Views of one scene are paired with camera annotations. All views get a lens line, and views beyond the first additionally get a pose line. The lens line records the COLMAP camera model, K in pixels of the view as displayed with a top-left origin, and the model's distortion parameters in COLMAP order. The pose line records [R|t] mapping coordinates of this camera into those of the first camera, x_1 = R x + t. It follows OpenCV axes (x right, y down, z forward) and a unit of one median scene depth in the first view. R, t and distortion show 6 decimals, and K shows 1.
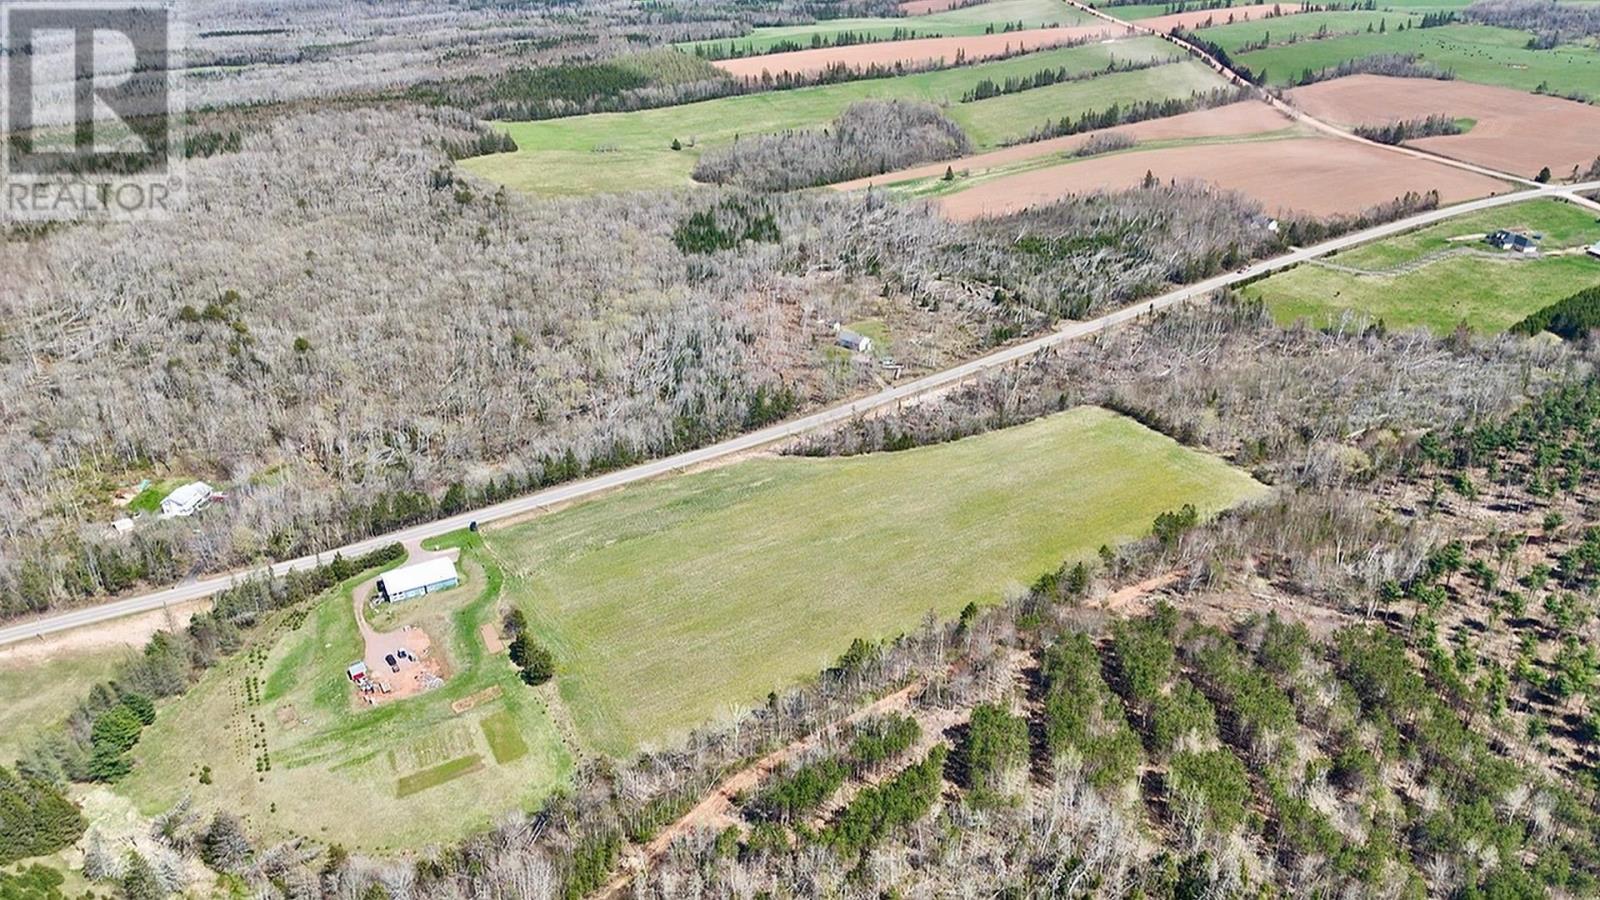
lens RADIAL K [[1180.0, 0, 803.7], [0, 1180.0, 453.8], [0, 0, 1]] dist [0.056333, -0.043108]
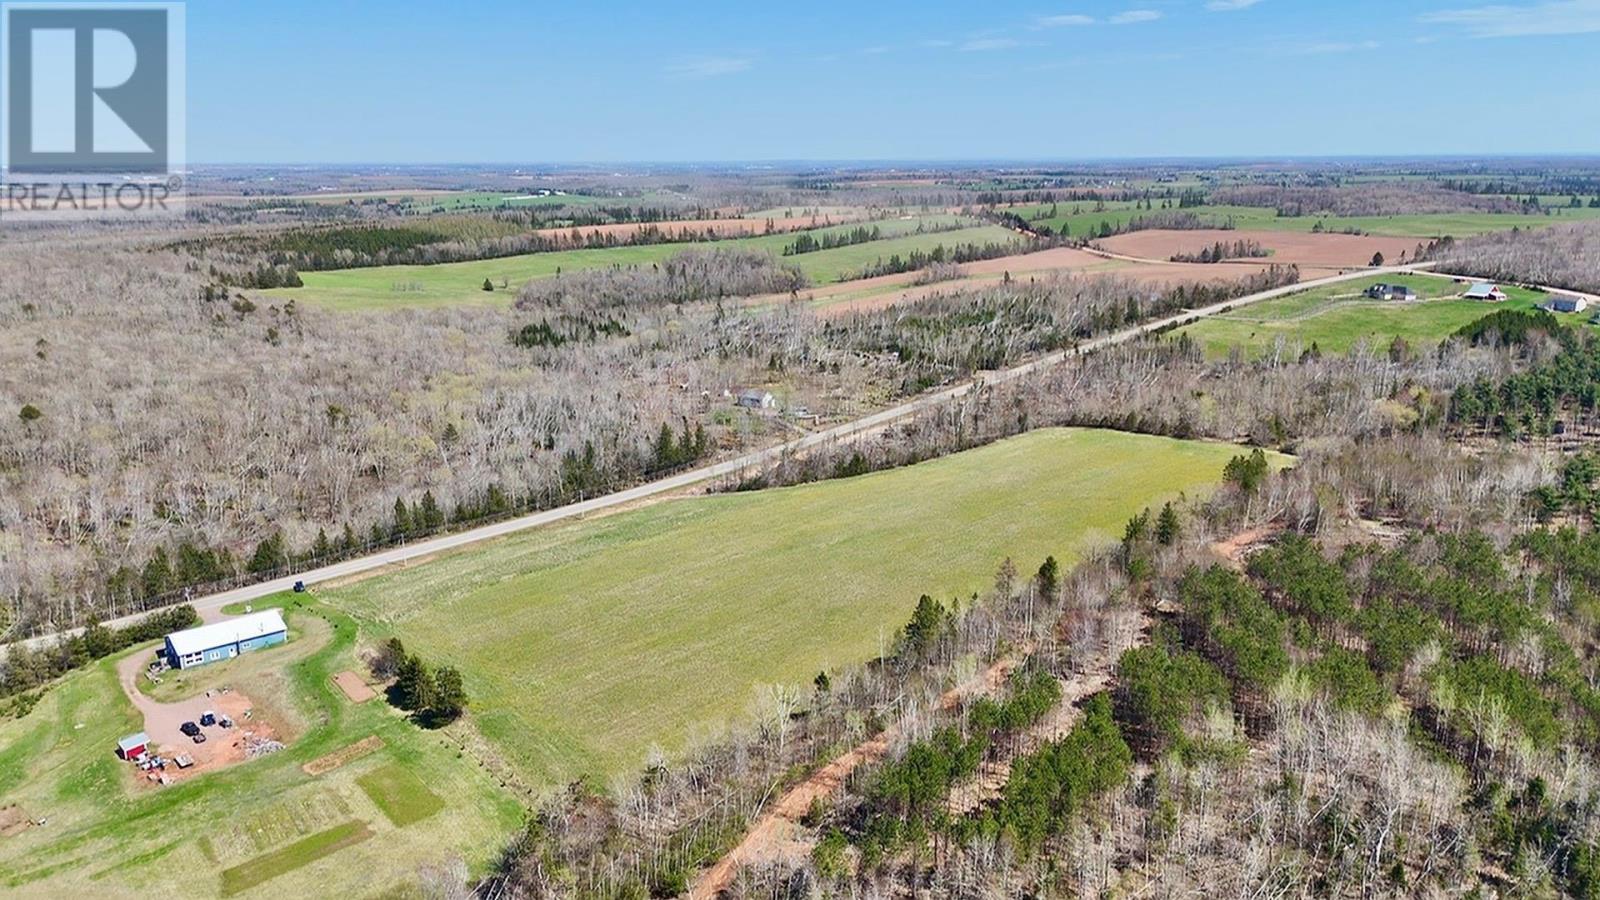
lens RADIAL K [[1180.0, 0, 803.7], [0, 1180.0, 453.8], [0, 0, 1]] dist [0.056333, -0.043108]
pose [[0.978670, -0.048029, 0.199744, -0.118768], [0.090994, 0.973054, -0.211864, 0.159555], [-0.184186, 0.225520, 0.956669, 0.237313]]
